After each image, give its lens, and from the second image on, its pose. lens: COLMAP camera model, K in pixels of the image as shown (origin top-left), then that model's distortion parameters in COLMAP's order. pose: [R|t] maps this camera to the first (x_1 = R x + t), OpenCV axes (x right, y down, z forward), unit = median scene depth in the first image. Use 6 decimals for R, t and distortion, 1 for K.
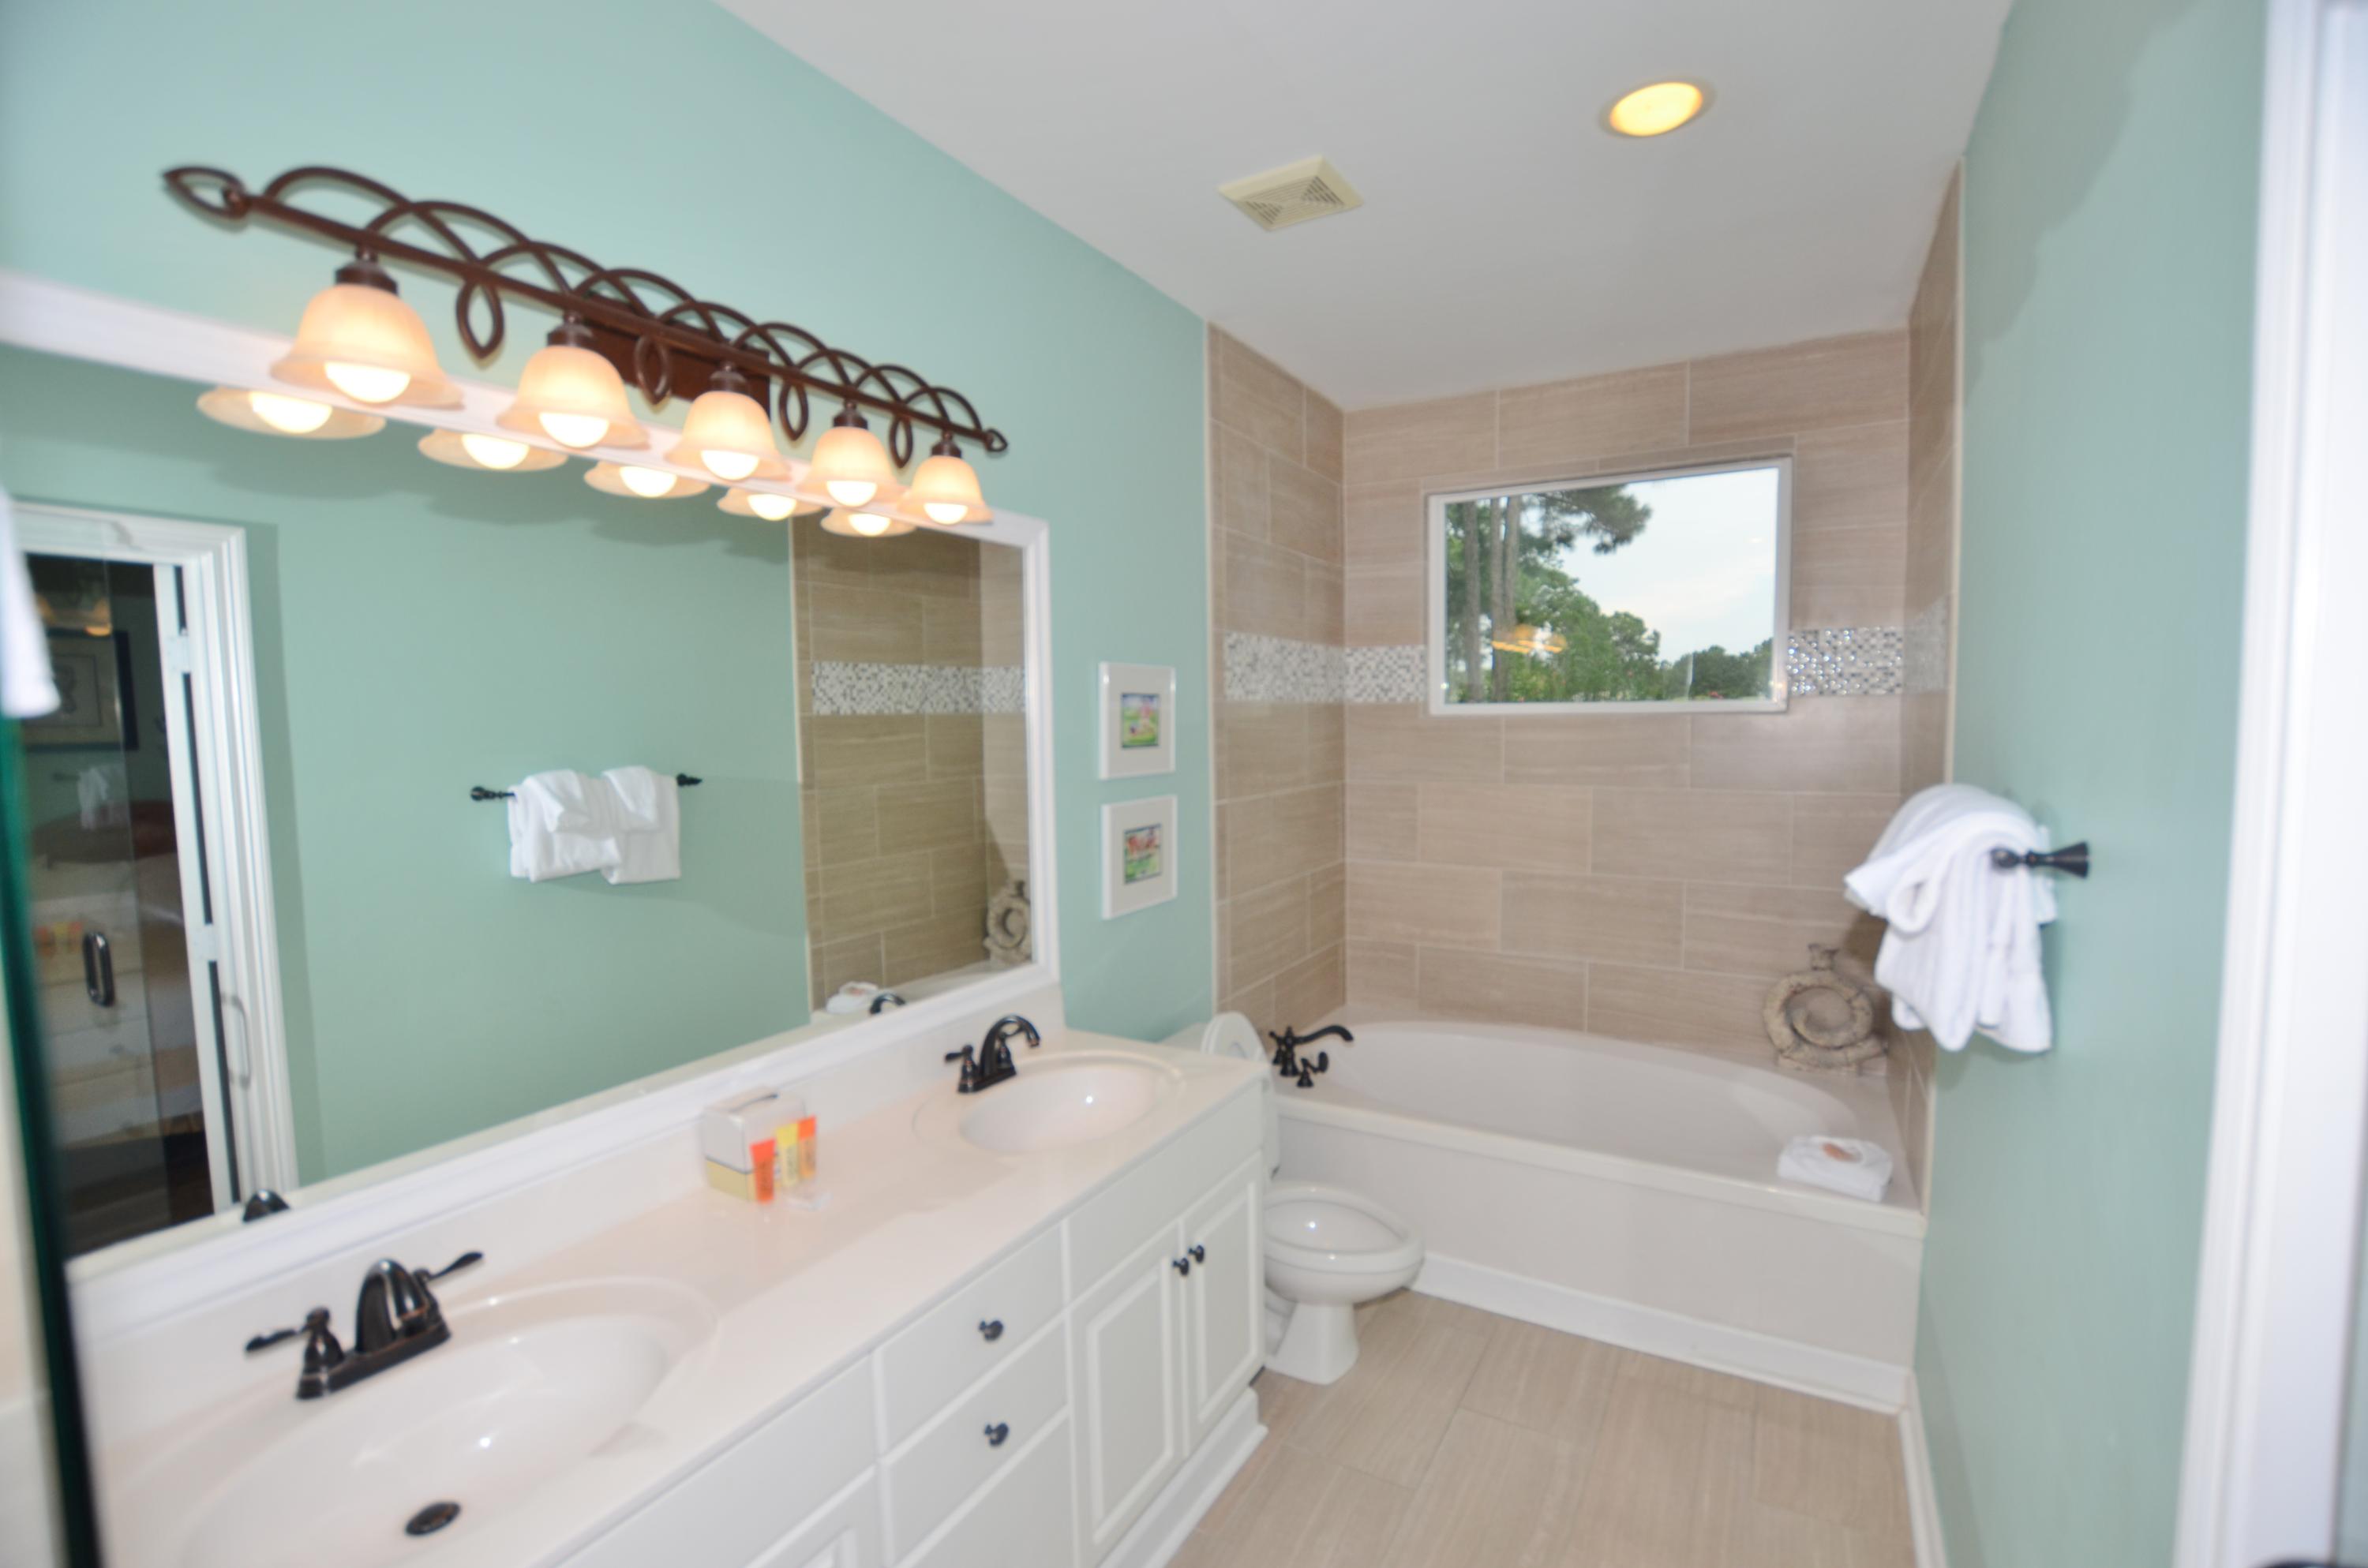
lens RADIAL K [[1049.8, 0, 1190.9], [0, 1049.8, 795.7], [0, 0, 1]] dist [-0.020976, 0.000774]
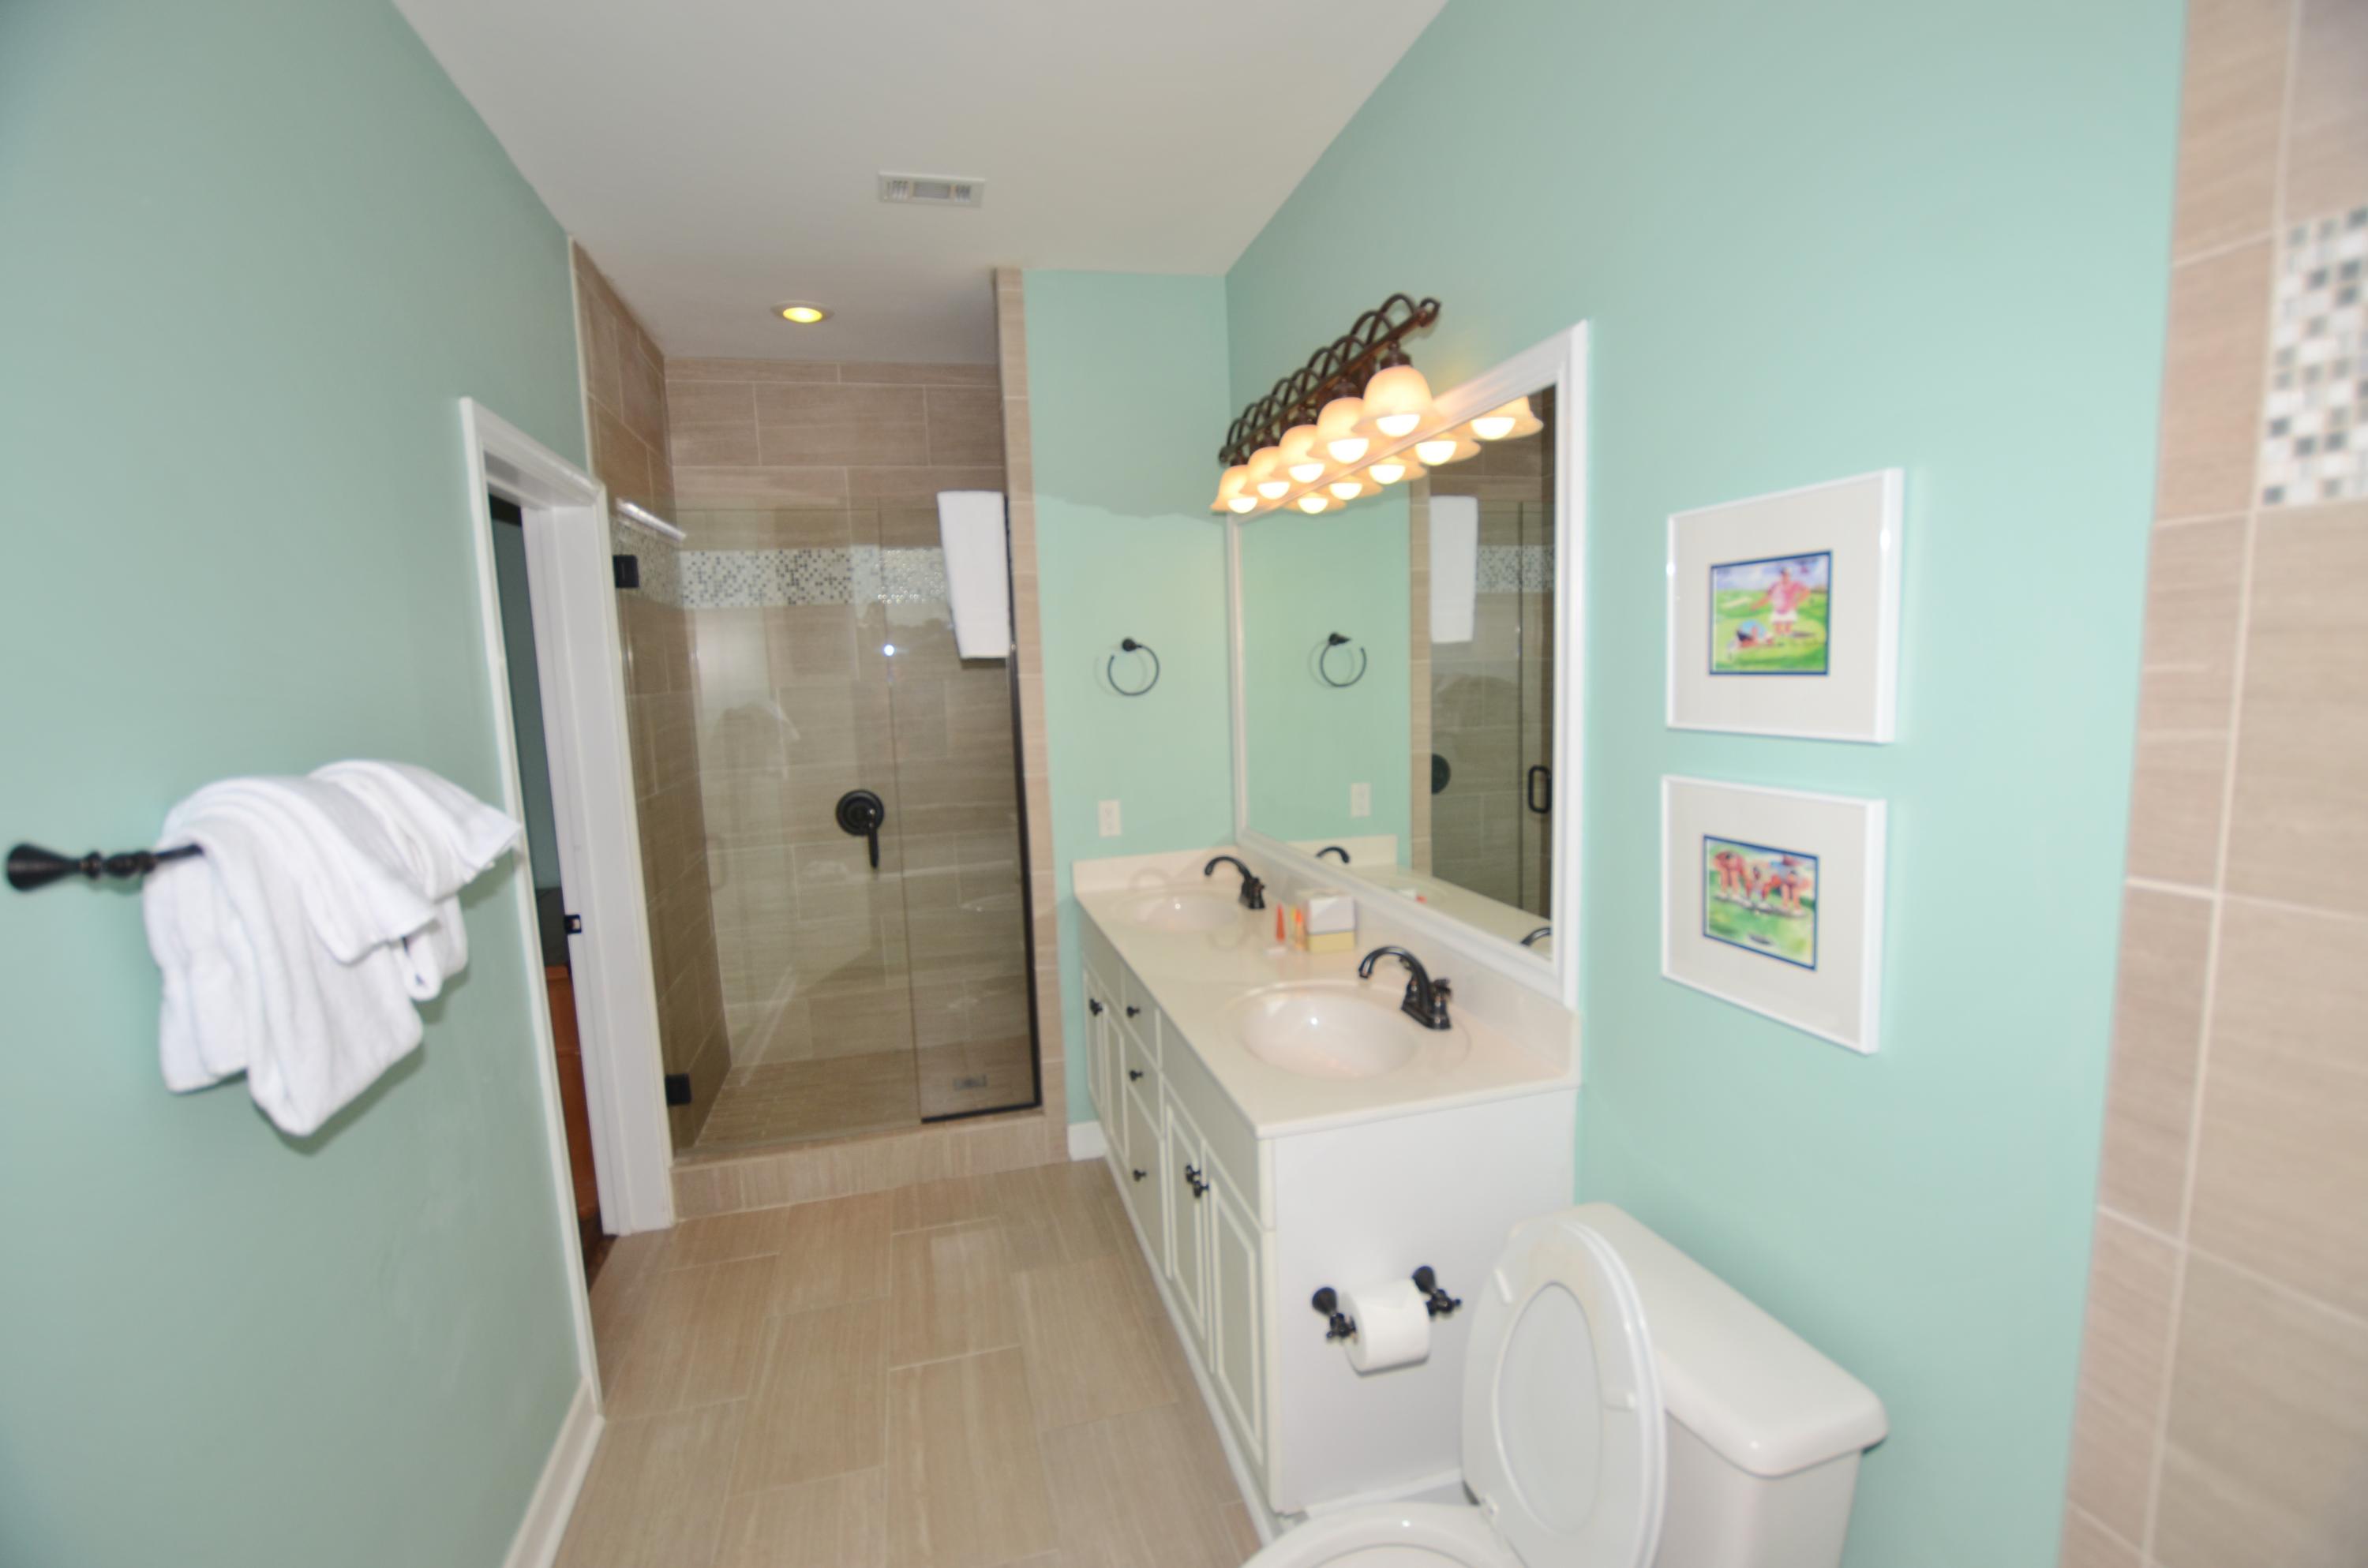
lens RADIAL K [[1049.8, 0, 1190.9], [0, 1049.8, 795.7], [0, 0, 1]] dist [-0.020976, 0.000774]
pose [[-0.701939, 0.126693, -0.700878, 0.459492], [-0.004103, 0.983317, 0.181857, -0.075815], [0.712225, 0.130528, -0.689708, 1.141644]]
